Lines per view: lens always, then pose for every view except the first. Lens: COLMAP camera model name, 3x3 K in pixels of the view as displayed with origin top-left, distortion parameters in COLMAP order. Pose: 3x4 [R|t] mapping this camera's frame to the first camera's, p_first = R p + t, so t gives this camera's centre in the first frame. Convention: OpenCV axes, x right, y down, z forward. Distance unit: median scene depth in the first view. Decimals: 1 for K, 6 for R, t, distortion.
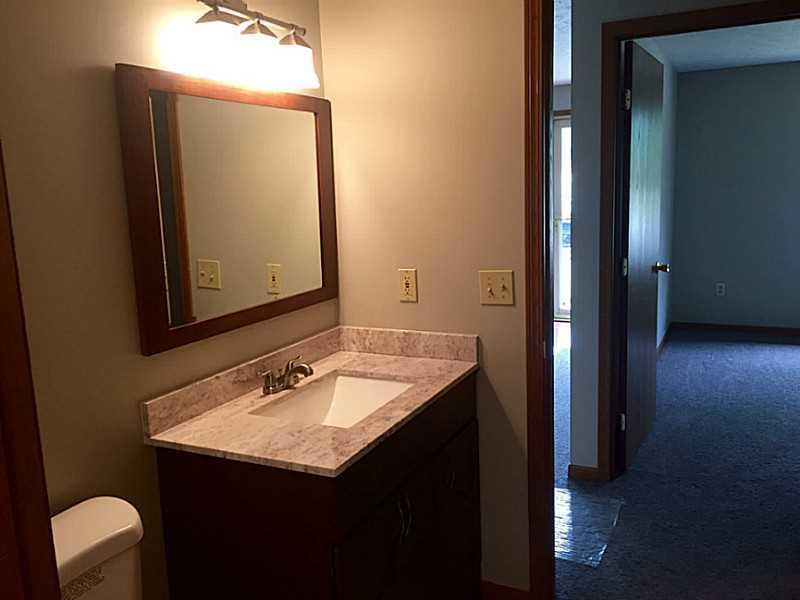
lens RADIAL K [[683.9, 0, 395.7], [0, 683.9, 298.6], [0, 0, 1]] dist [0.090598, -0.128469]
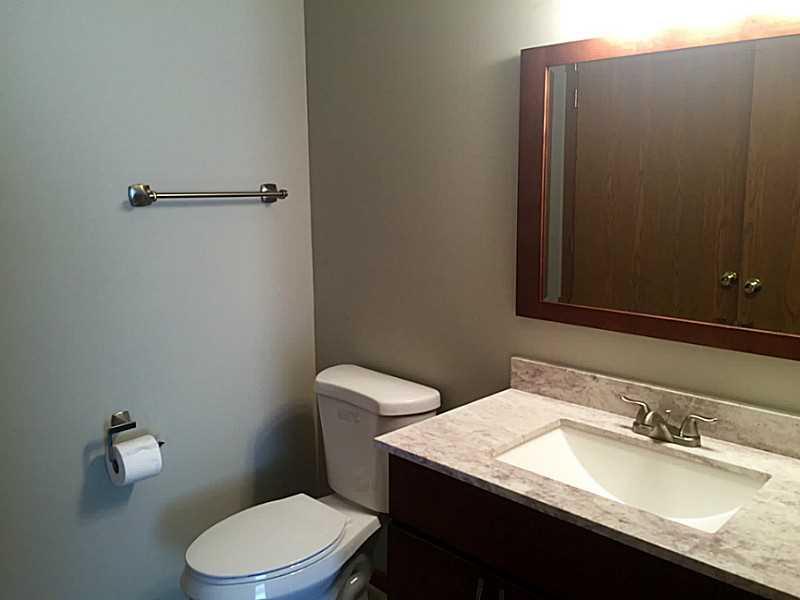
lens RADIAL K [[683.9, 0, 395.7], [0, 683.9, 298.6], [0, 0, 1]] dist [0.090598, -0.128469]
pose [[-0.312153, 0.184602, -0.931924, 0.656942], [-0.152220, 0.958548, 0.240863, -0.164510], [0.937758, 0.217043, -0.271113, 1.021117]]
